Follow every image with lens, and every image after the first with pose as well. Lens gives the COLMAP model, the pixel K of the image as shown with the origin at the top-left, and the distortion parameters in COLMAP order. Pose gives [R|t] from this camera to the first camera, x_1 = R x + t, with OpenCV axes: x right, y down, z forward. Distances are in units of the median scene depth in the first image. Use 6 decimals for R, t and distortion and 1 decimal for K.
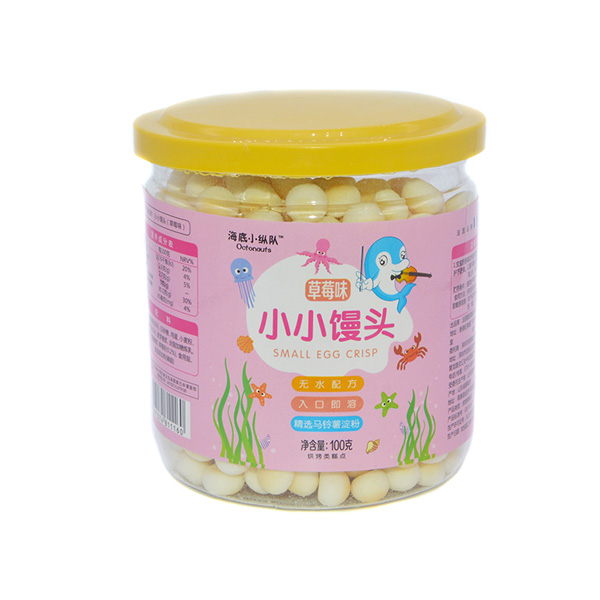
lens RADIAL K [[2193.1, 0, 281.1], [0, 2193.1, 301.0], [0, 0, 1]] dist [-0.055425, 148.426527]
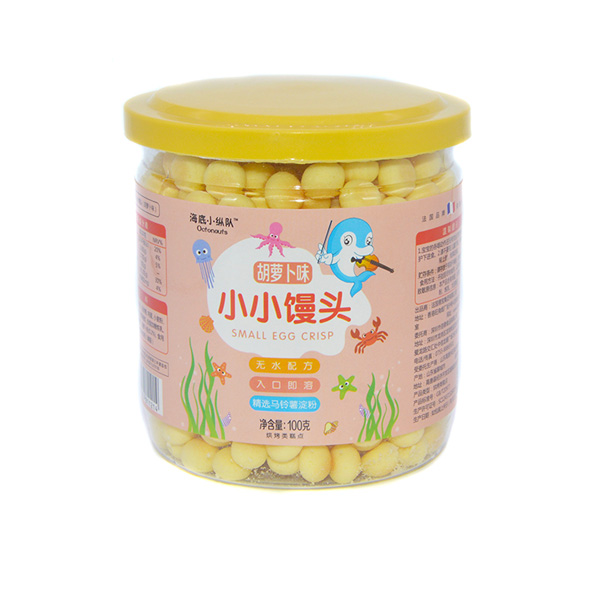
lens RADIAL K [[2193.1, 0, 281.1], [0, 2193.1, 301.0], [0, 0, 1]] dist [-0.055425, 148.426527]
pose [[0.983041, 0.023432, -0.181884, 0.202945], [-0.022404, 0.999719, 0.007706, 0.000318], [0.182014, -0.003500, 0.983290, -0.000525]]
